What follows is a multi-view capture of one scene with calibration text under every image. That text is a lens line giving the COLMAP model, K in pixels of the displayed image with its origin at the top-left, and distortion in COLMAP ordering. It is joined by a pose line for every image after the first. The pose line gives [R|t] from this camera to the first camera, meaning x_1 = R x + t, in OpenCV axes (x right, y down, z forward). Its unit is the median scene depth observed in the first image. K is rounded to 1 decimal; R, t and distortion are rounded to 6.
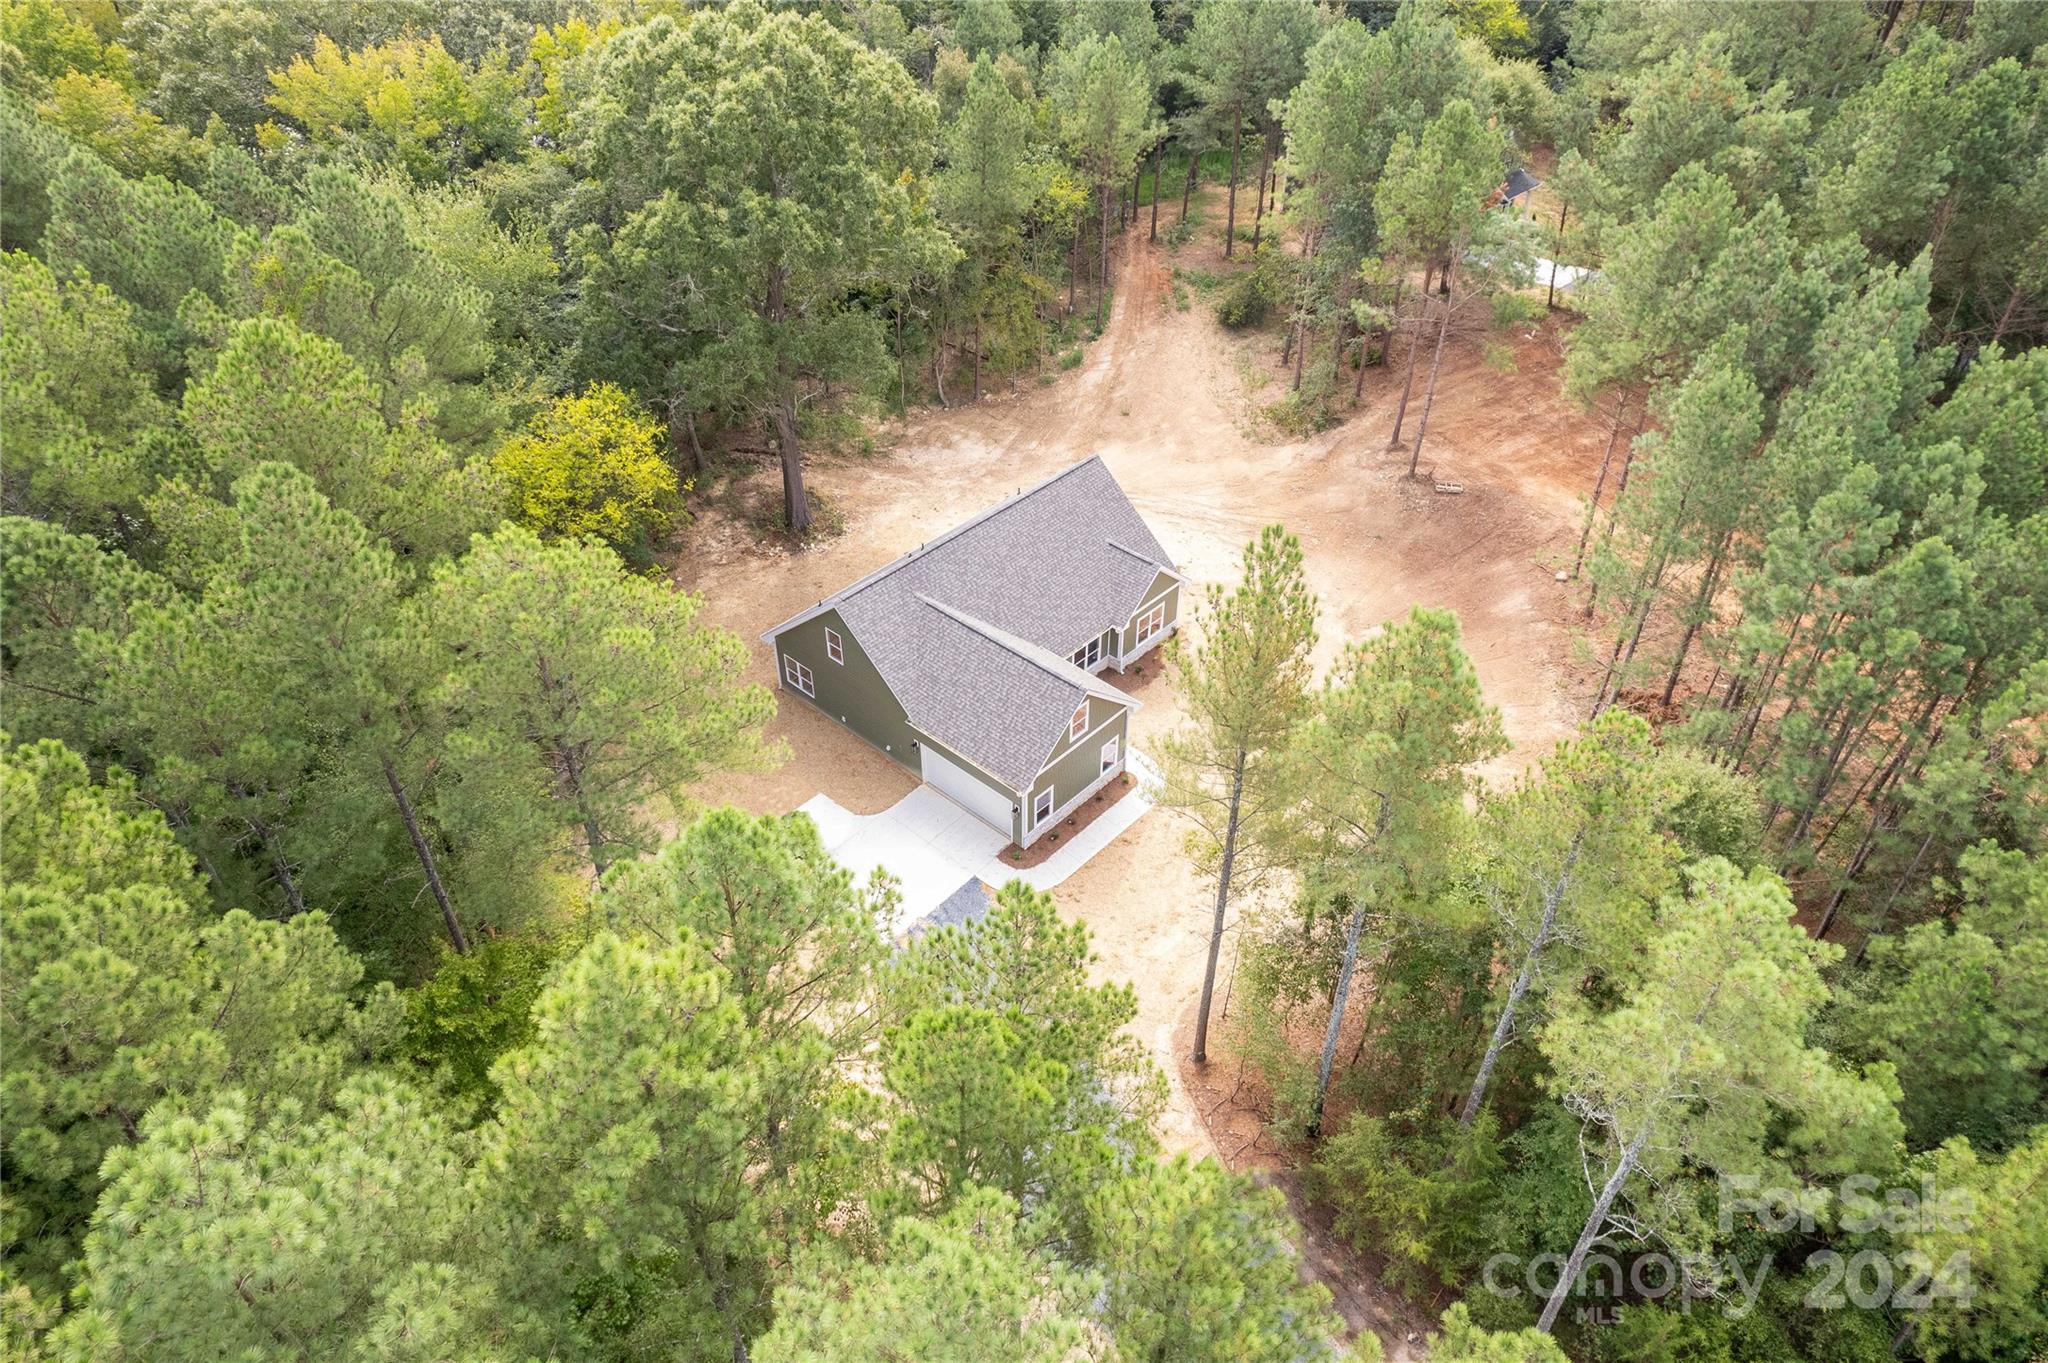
lens RADIAL K [[1307.7, 0, 1024.0], [0, 1307.7, 681.5], [0, 0, 1]] dist [-0.075562, 0.073024]
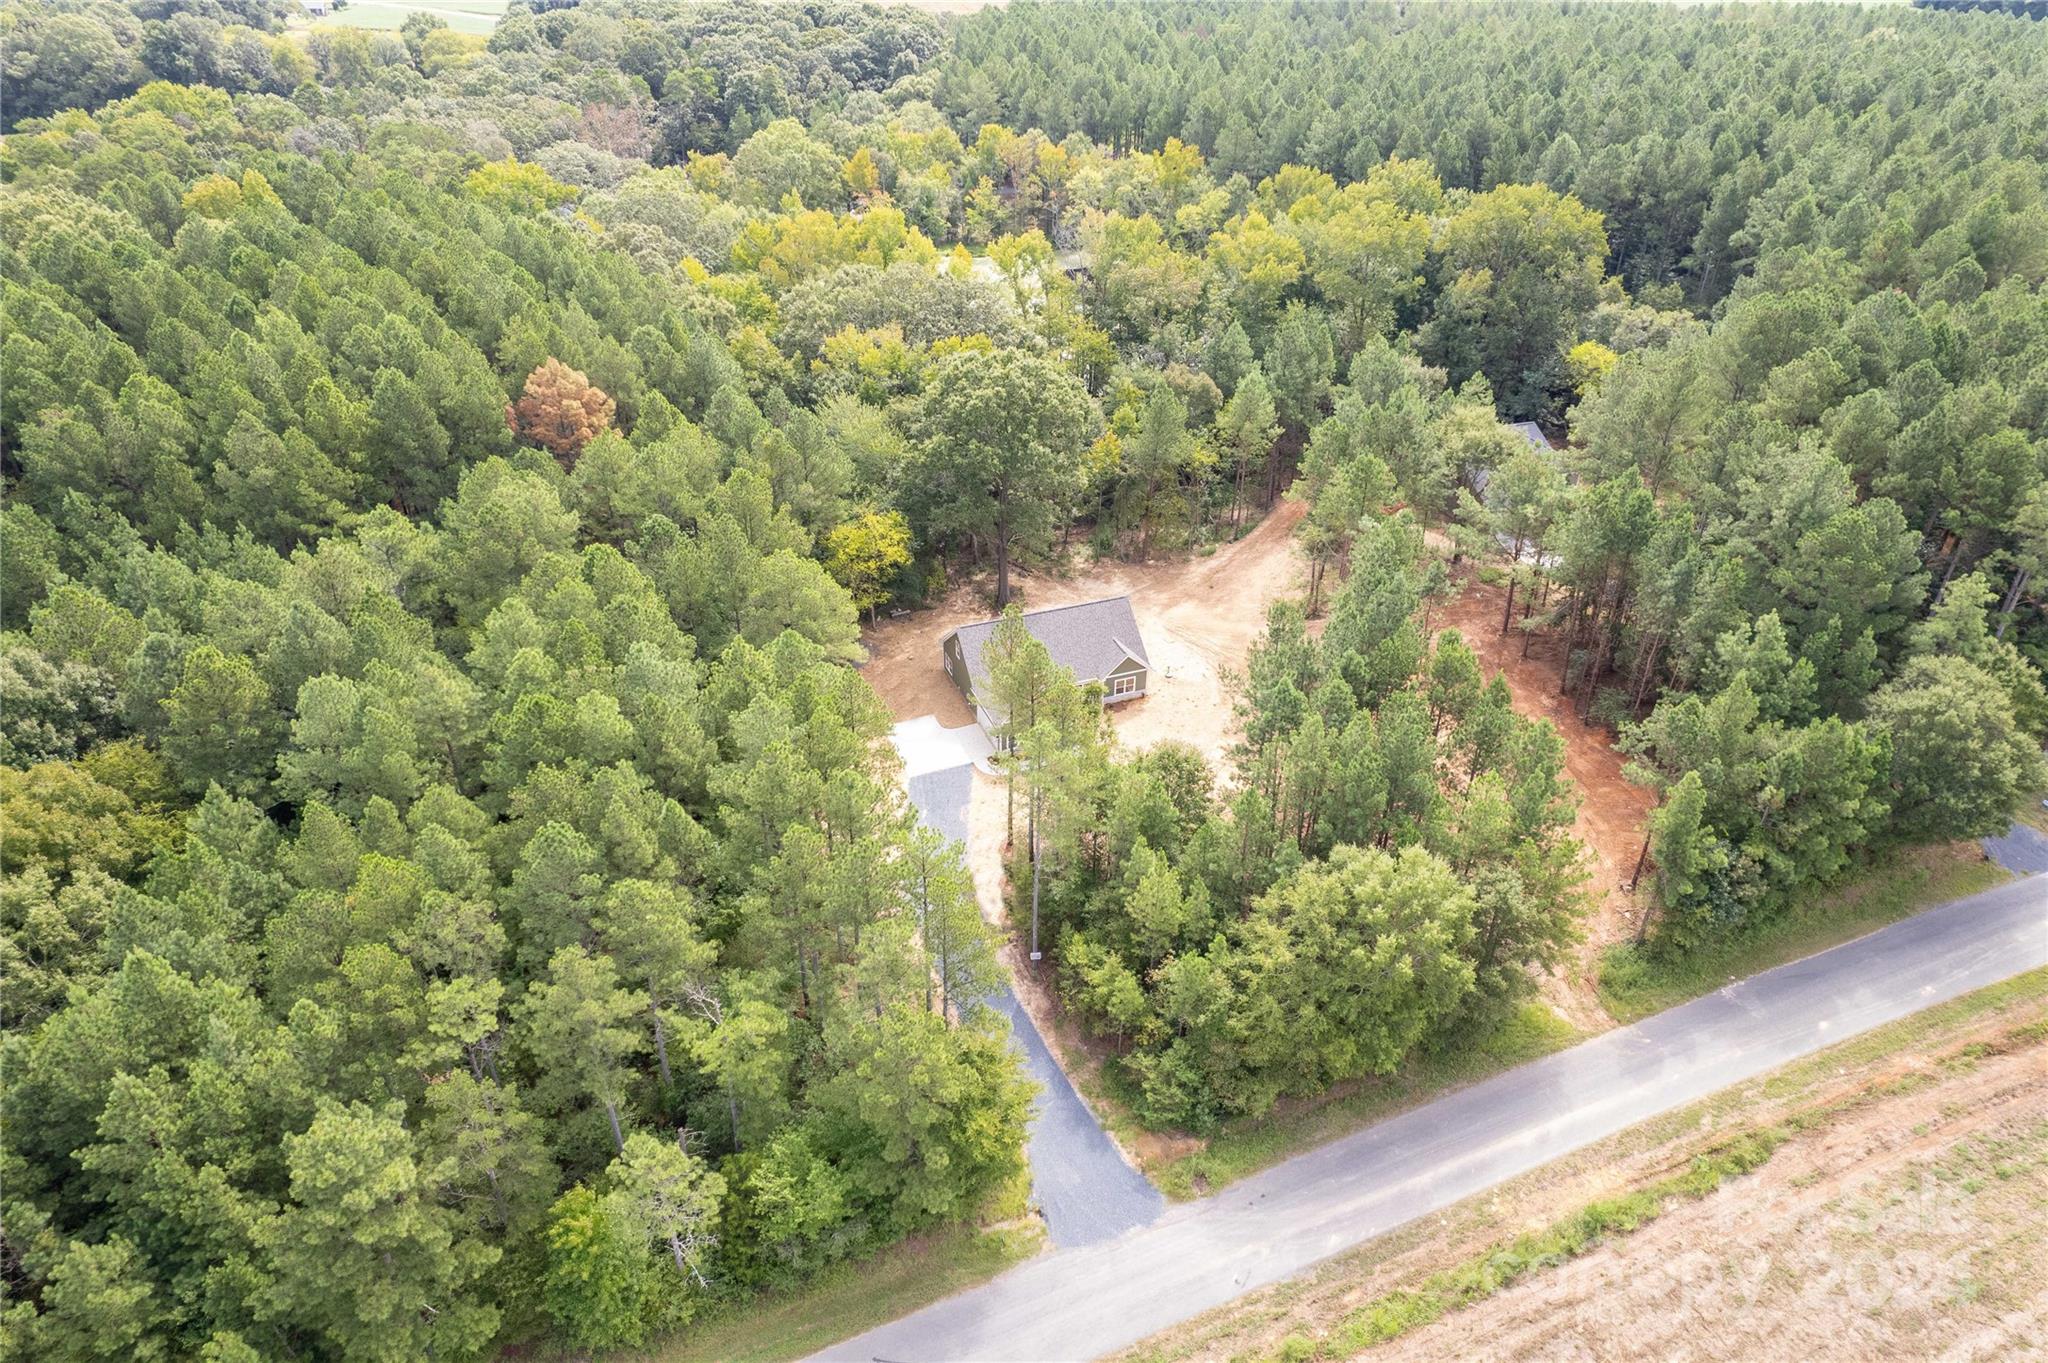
lens RADIAL K [[1307.7, 0, 1024.0], [0, 1307.7, 681.5], [0, 0, 1]] dist [-0.075562, 0.073024]
pose [[0.900689, 0.241705, -0.361024, 0.593022], [-0.280912, 0.957886, -0.059520, 0.096631], [0.331434, 0.155025, 0.930655, -0.762585]]
